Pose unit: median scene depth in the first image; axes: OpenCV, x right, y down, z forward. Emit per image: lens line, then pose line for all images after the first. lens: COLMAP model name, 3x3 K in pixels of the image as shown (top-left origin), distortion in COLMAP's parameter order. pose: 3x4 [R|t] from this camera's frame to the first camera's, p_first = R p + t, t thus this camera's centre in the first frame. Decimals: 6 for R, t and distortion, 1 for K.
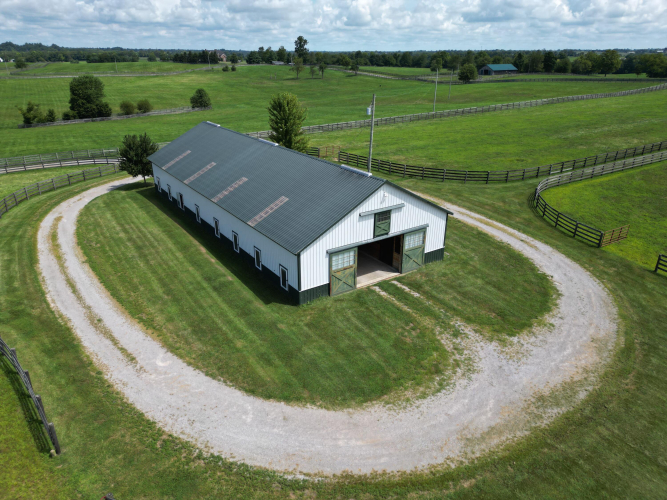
lens RADIAL K [[467.1, 0, 333.5], [0, 467.1, 250.0], [0, 0, 1]] dist [0.067092, -0.068585]
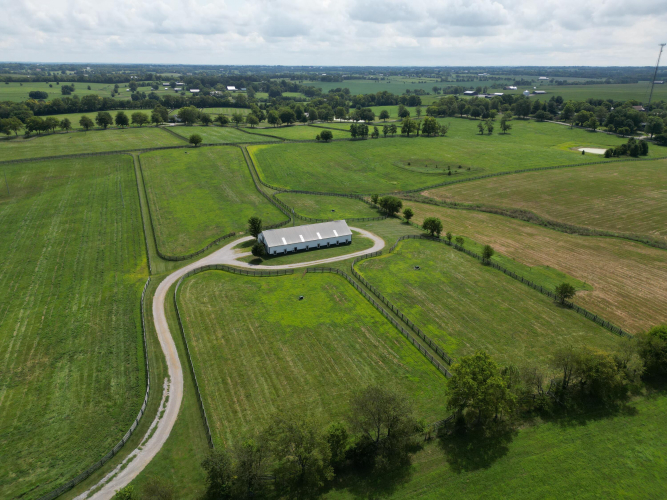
lens RADIAL K [[467.1, 0, 333.5], [0, 467.1, 250.0], [0, 0, 1]] dist [0.067092, -0.068585]
pose [[0.172288, -0.371790, 0.912189, -5.056626], [0.372500, 0.881861, 0.289074, -1.464075], [-0.911899, 0.289987, 0.290427, -0.453328]]
